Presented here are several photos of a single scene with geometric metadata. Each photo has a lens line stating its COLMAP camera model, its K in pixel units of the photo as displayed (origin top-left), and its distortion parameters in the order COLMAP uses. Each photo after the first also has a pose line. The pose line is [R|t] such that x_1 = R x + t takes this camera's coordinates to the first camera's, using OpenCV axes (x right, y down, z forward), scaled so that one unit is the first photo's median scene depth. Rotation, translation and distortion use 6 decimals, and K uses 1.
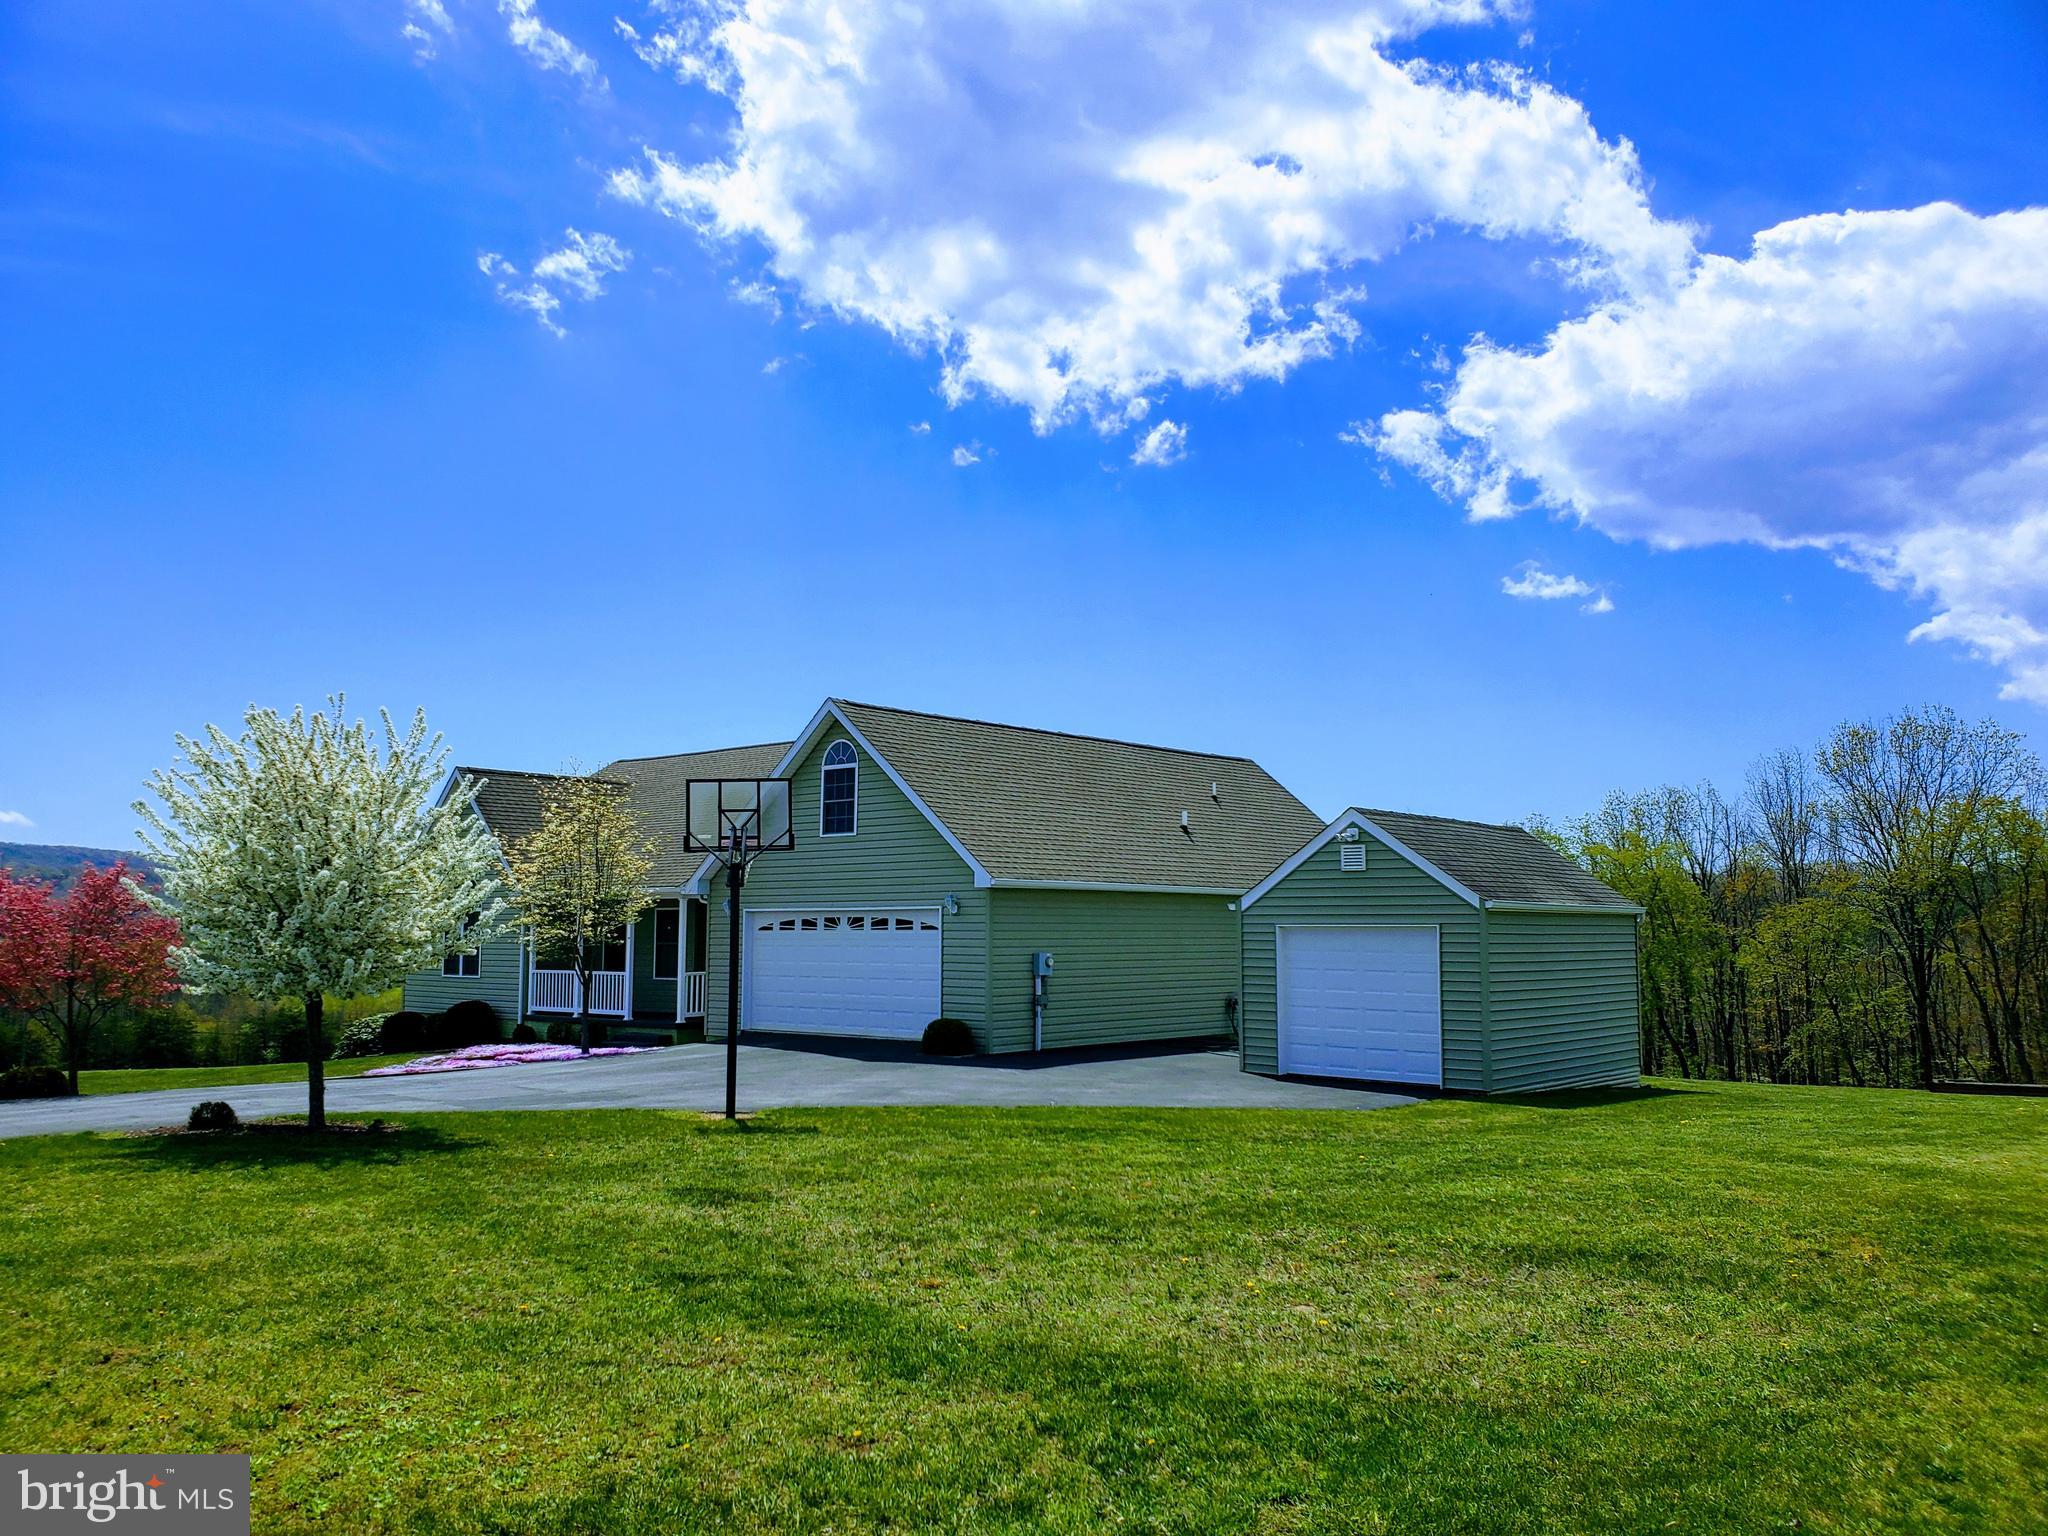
lens RADIAL K [[1579.4, 0, 1038.5], [0, 1579.4, 741.5], [0, 0, 1]] dist [0.026390, -0.006459]
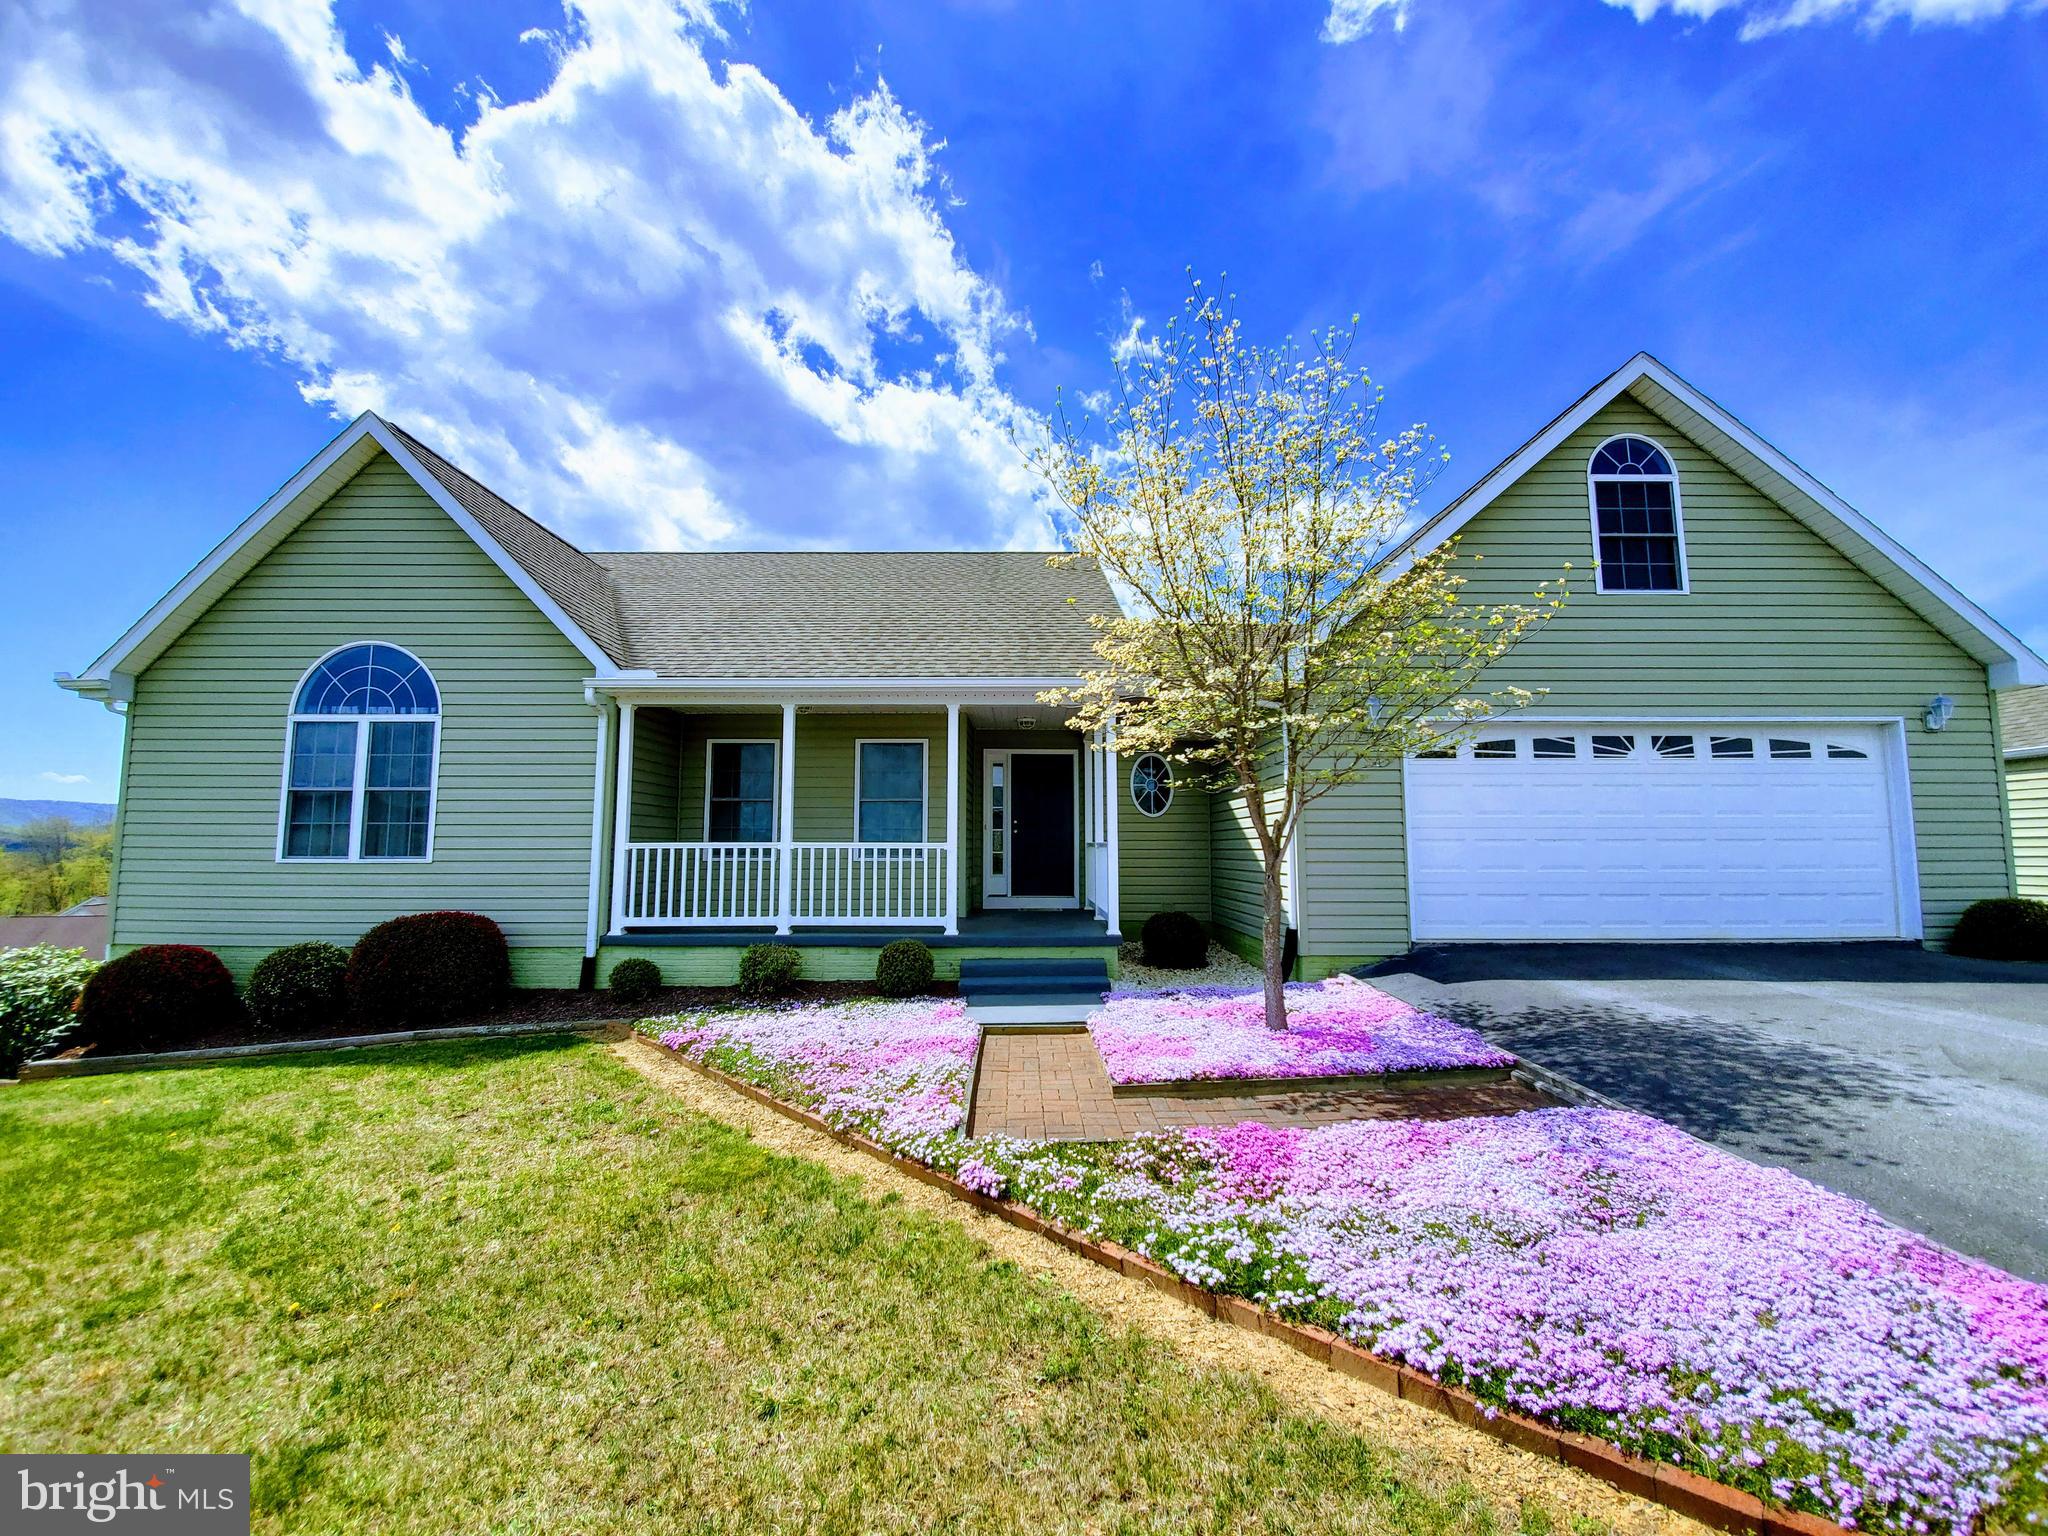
lens RADIAL K [[834.6, 0, 1024.0], [0, 834.6, 759.6], [0, 0, 1]] dist [-0.000365, -0.000391]
pose [[0.753243, 0.063448, 0.654675, -0.528598], [-0.077986, 0.996931, -0.006890, 0.149566], [-0.653103, -0.045866, 0.755879, 0.981607]]
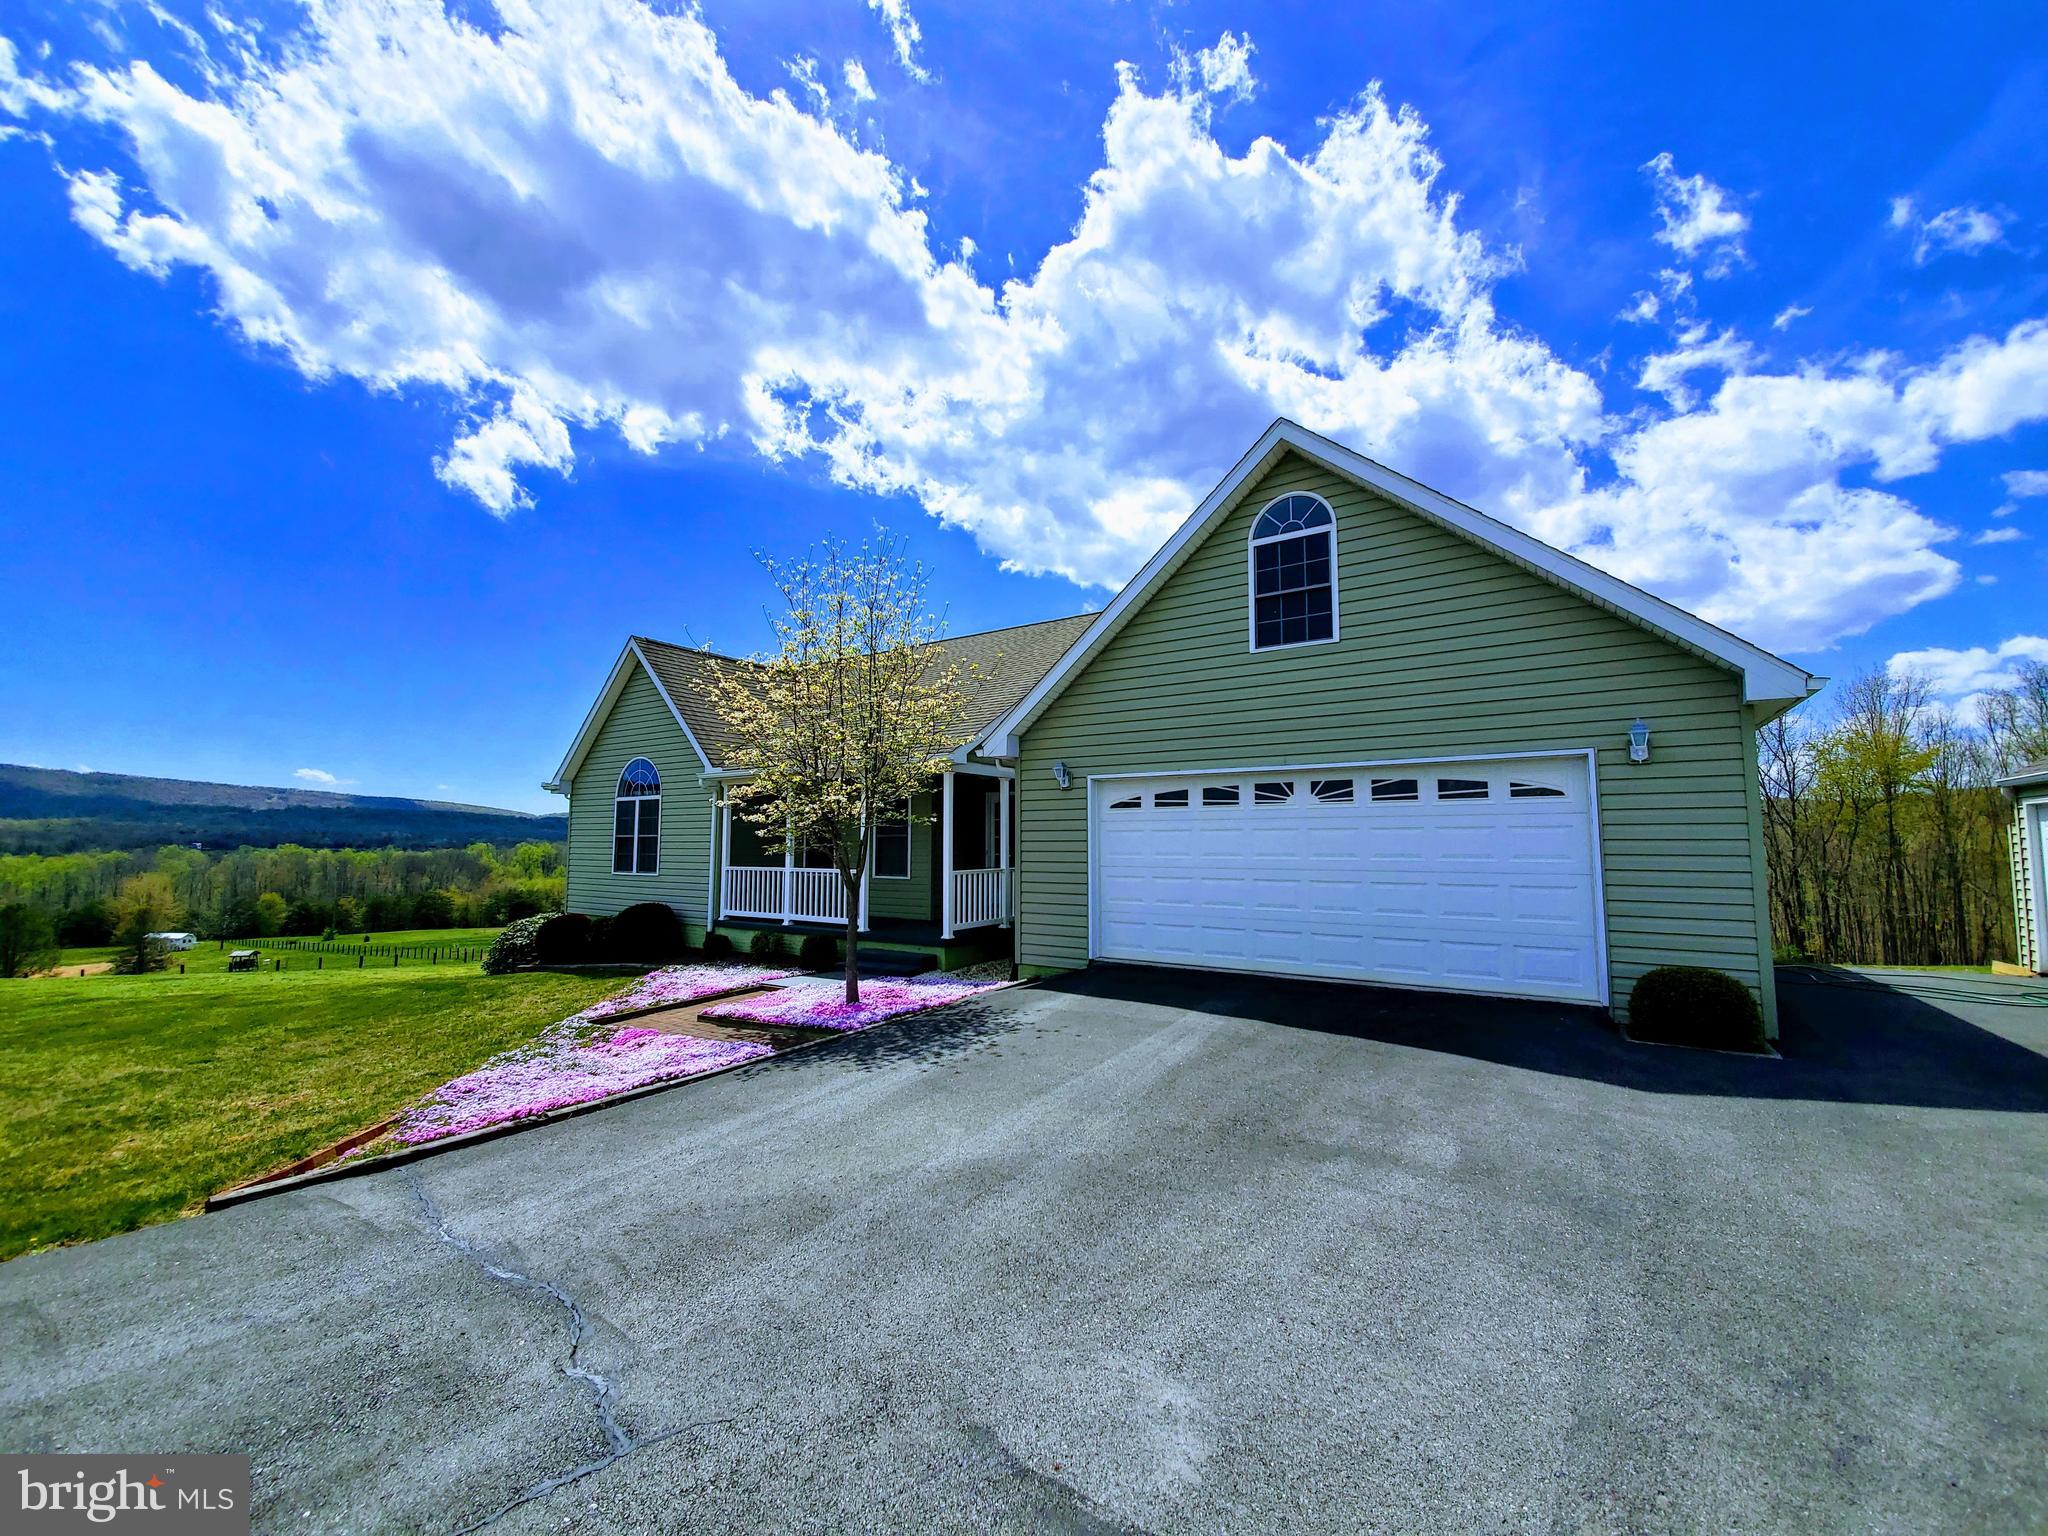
lens RADIAL K [[814.5, 0, 1019.4], [0, 814.5, 769.1], [0, 0, 1]] dist [0.001968, -0.000172]
pose [[0.994636, 0.013116, 0.102602, -0.282073], [-0.015633, 0.999595, 0.023767, 0.107770], [-0.102249, -0.025243, 0.994439, 0.749788]]
